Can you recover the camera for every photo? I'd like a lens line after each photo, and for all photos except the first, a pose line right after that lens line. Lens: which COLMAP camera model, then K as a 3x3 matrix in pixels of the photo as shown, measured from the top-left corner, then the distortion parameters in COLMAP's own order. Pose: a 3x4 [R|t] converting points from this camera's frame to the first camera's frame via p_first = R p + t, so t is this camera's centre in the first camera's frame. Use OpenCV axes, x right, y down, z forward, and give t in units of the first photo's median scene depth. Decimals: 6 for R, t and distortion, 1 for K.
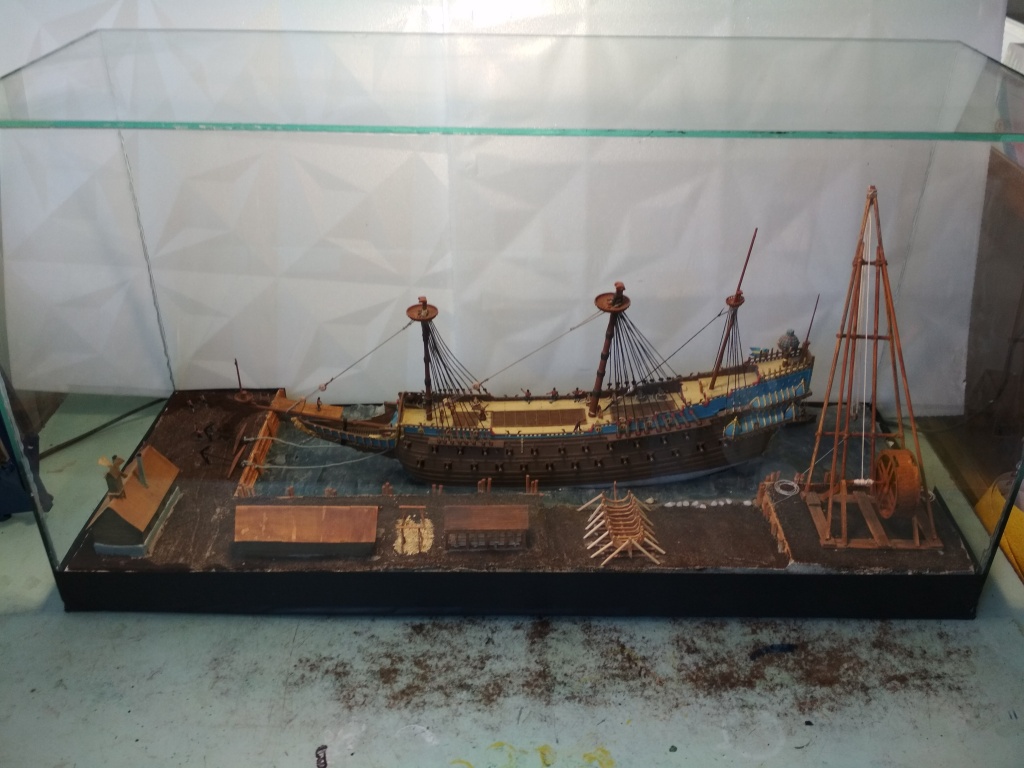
lens RADIAL K [[928.3, 0, 516.8], [0, 928.3, 381.6], [0, 0, 1]] dist [0.071979, -0.187208]
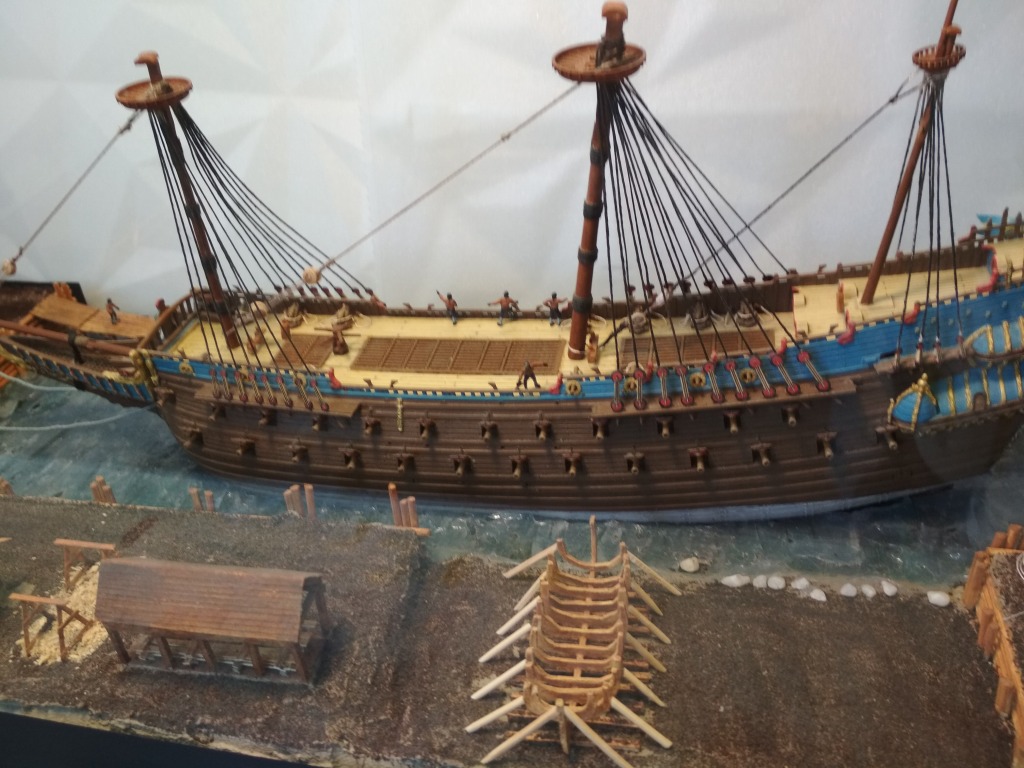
lens RADIAL K [[928.3, 0, 507.9], [0, 928.3, 387.3], [0, 0, 1]] dist [0.071979, -0.187208]
pose [[0.974183, 0.056551, -0.218560, 0.151357], [-0.043497, 0.996996, 0.064089, 0.025454], [0.221528, -0.052928, 0.973717, 0.580712]]
